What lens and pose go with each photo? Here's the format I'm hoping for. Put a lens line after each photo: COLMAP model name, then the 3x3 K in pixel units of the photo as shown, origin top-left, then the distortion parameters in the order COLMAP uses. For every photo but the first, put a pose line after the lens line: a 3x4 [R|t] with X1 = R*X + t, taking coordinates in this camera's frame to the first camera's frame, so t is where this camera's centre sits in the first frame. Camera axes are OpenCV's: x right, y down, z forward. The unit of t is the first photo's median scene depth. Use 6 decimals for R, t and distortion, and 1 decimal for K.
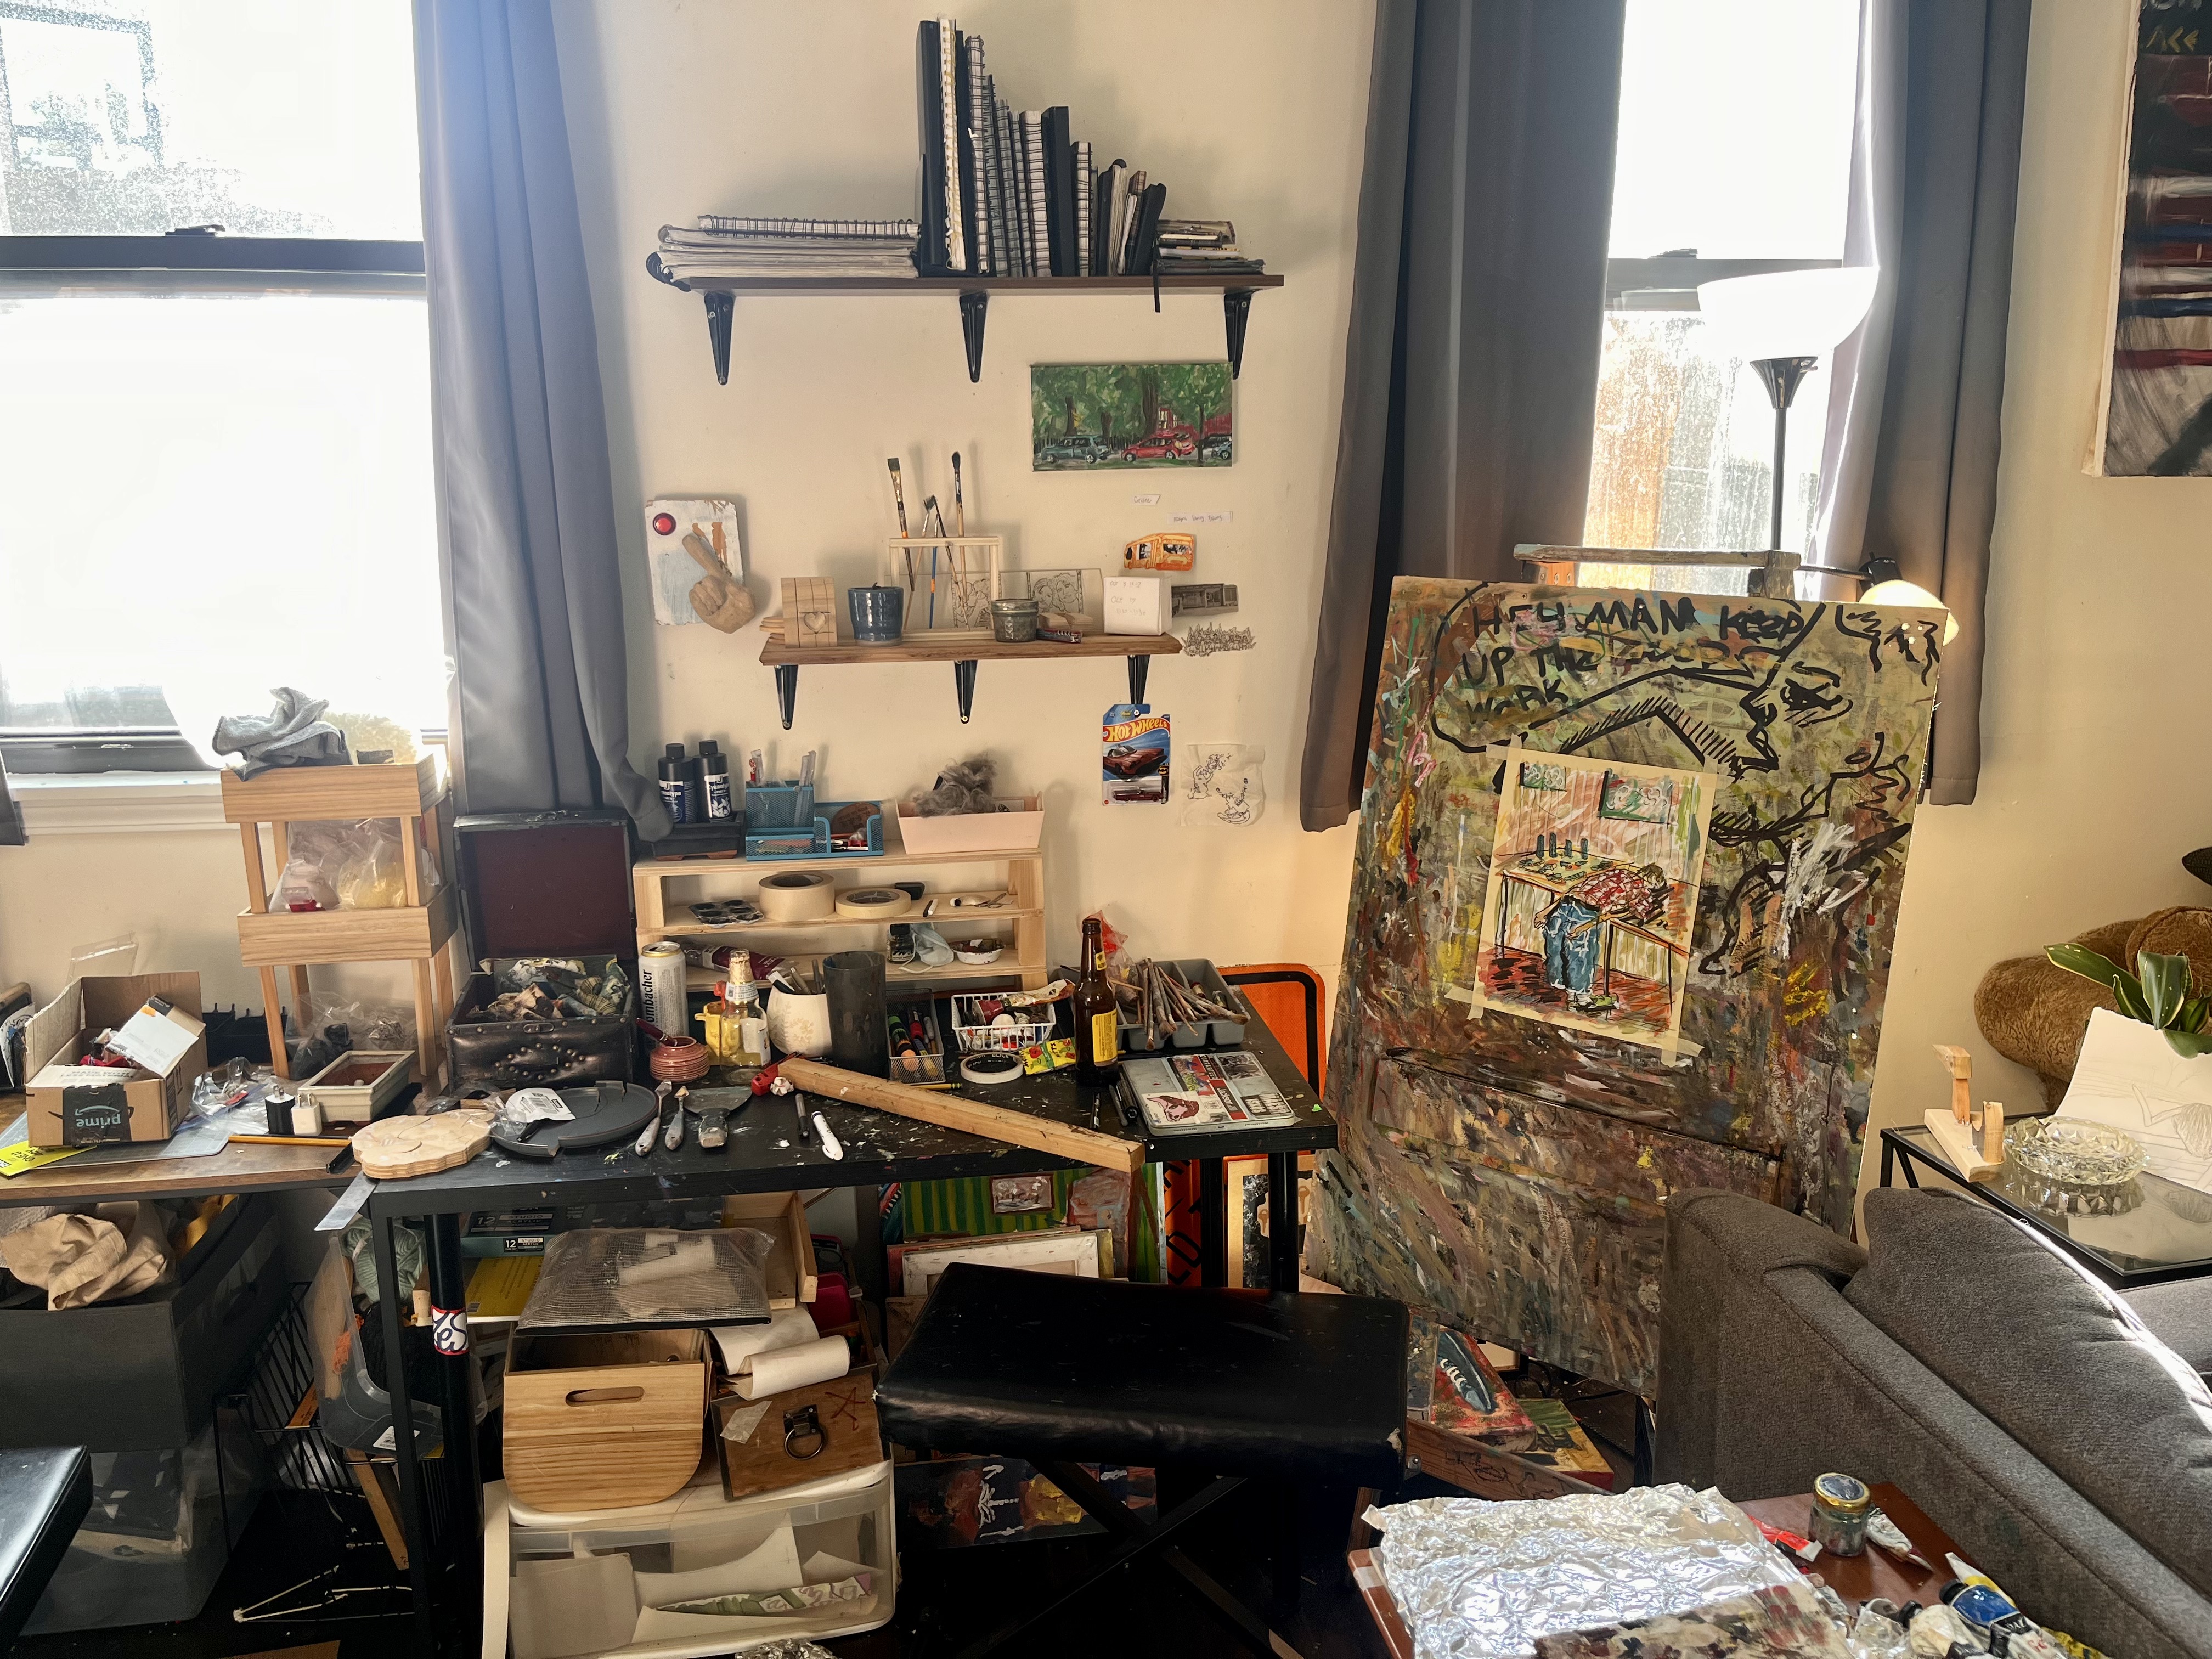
lens RADIAL K [[1686.9, 0, 1101.7], [0, 1686.9, 832.3], [0, 0, 1]] dist [0.043325, -0.042618]
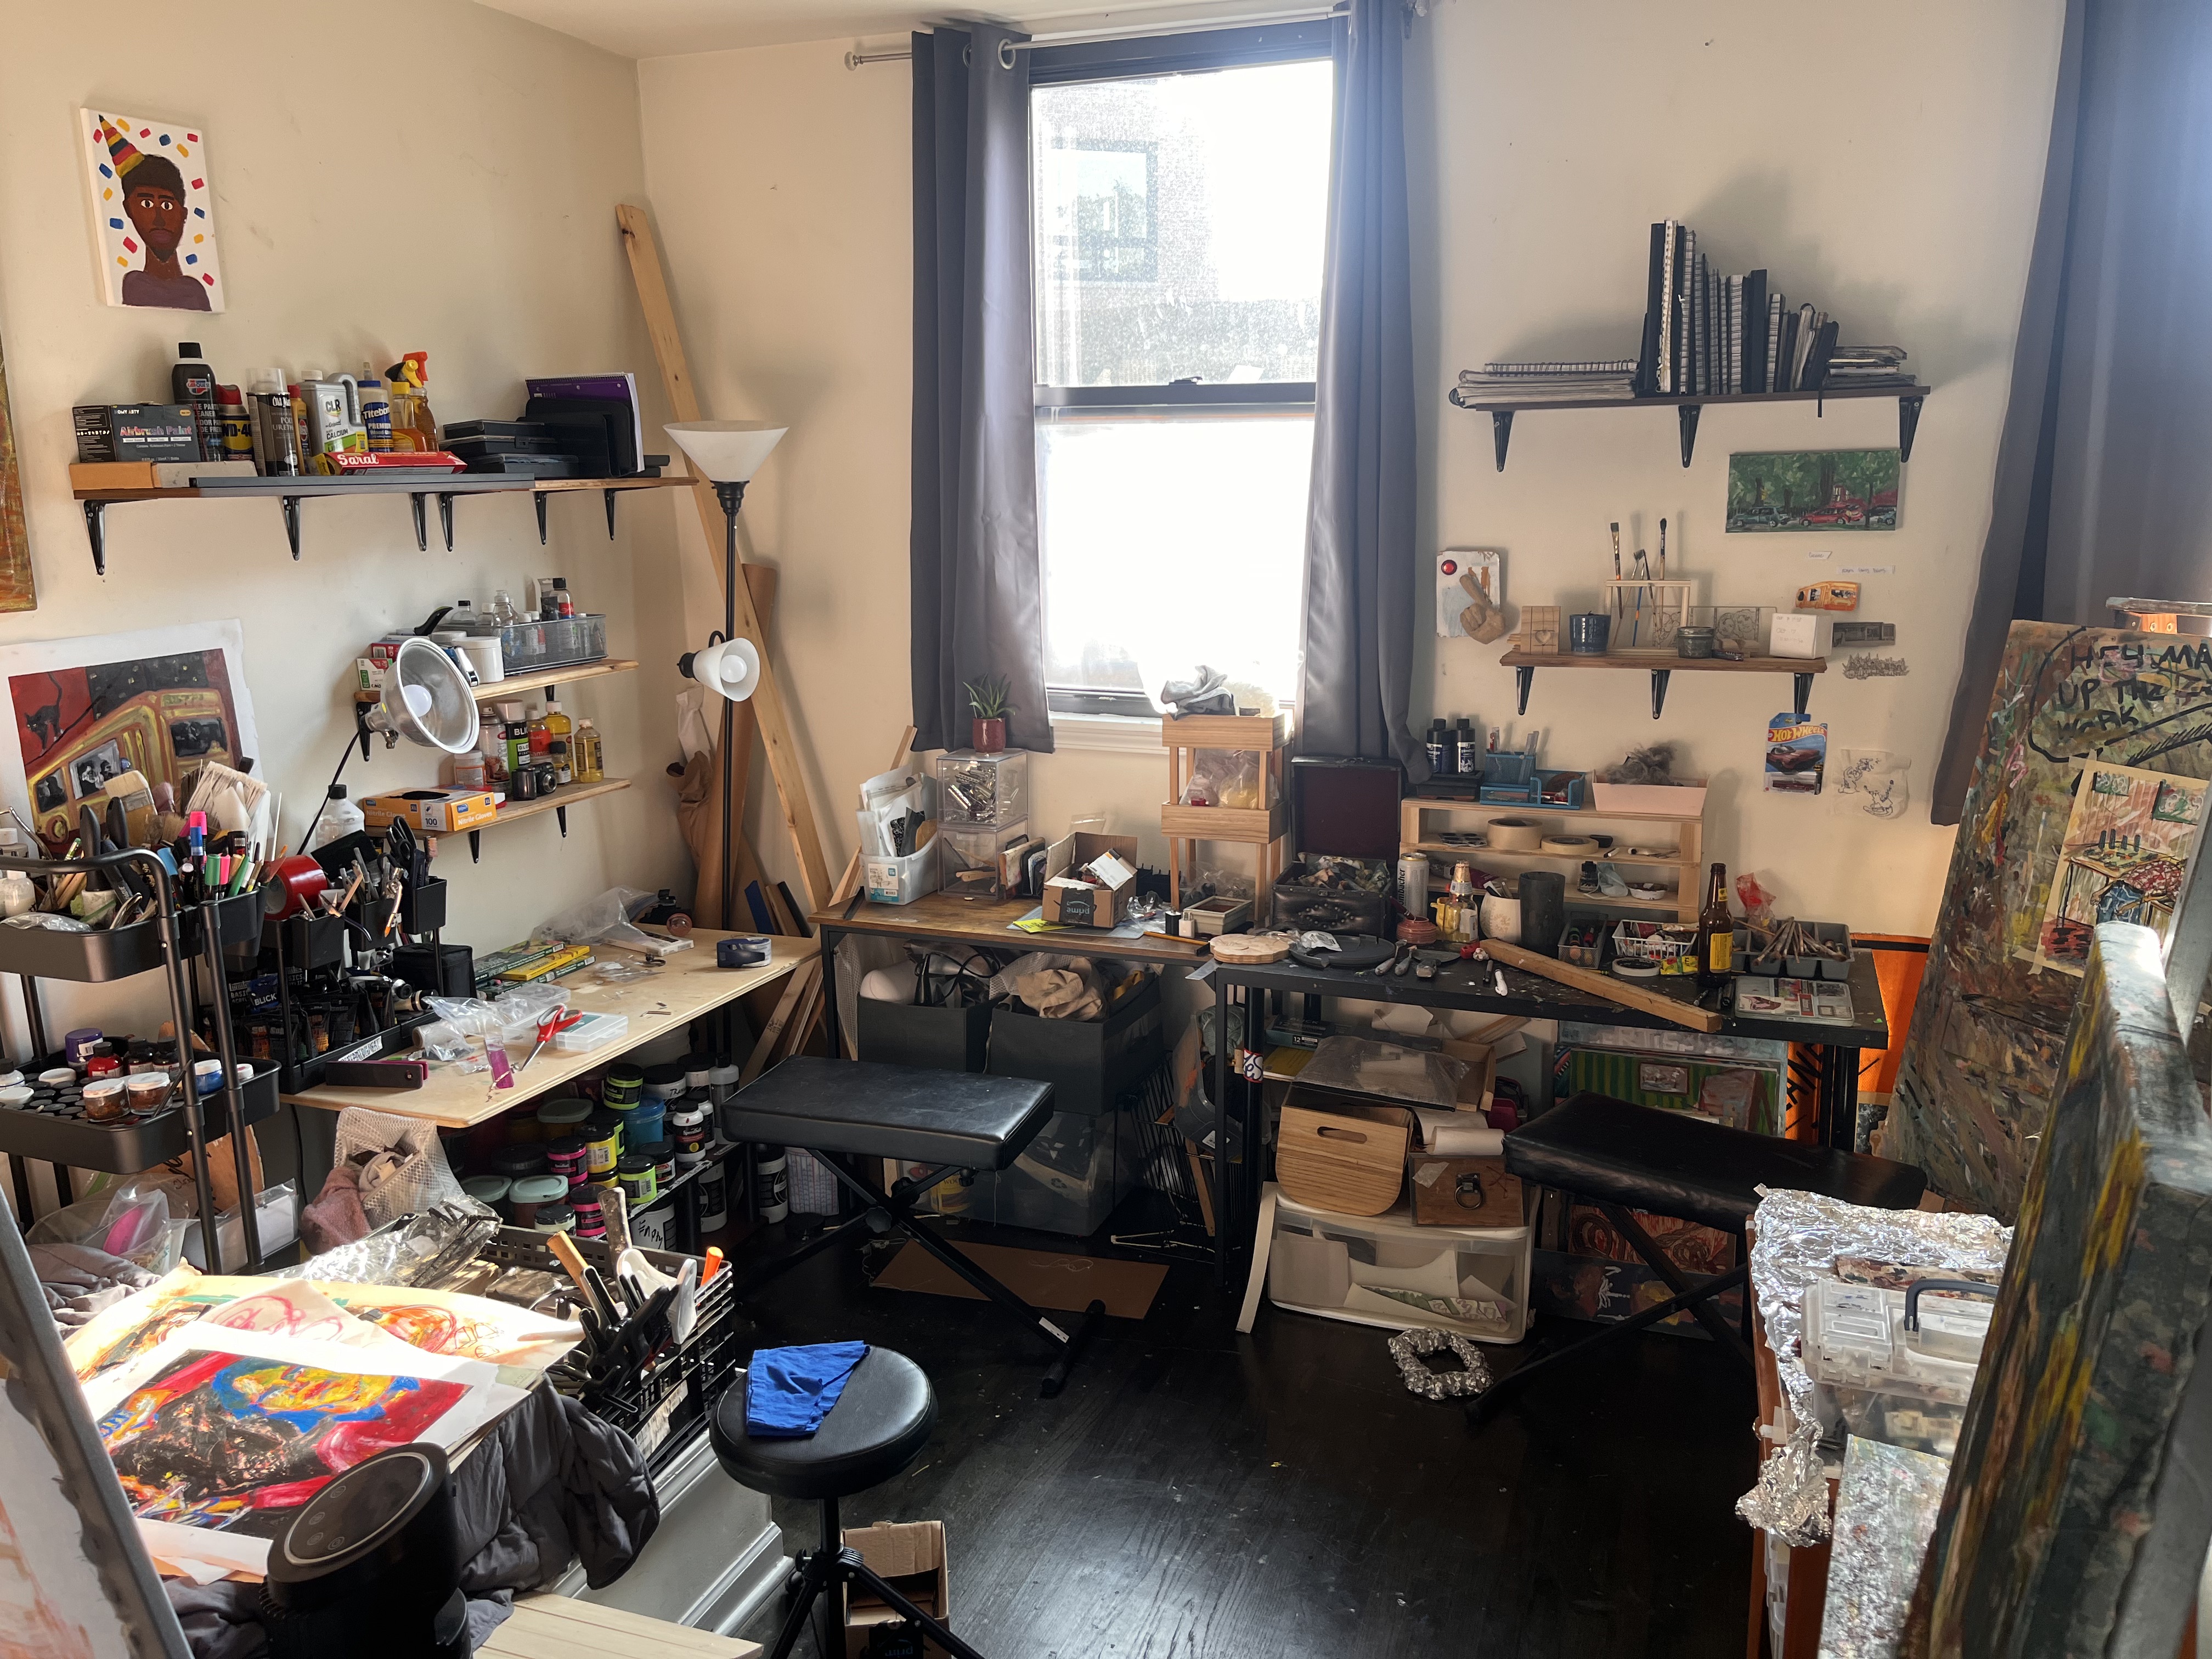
lens RADIAL K [[1686.9, 0, 1107.3], [0, 1686.9, 831.7], [0, 0, 1]] dist [0.043325, -0.042618]
pose [[0.875921, 0.096537, -0.472698, 0.202034], [-0.108936, 0.994048, 0.001150, 0.077446], [0.469995, 0.050487, 0.881224, -0.425174]]
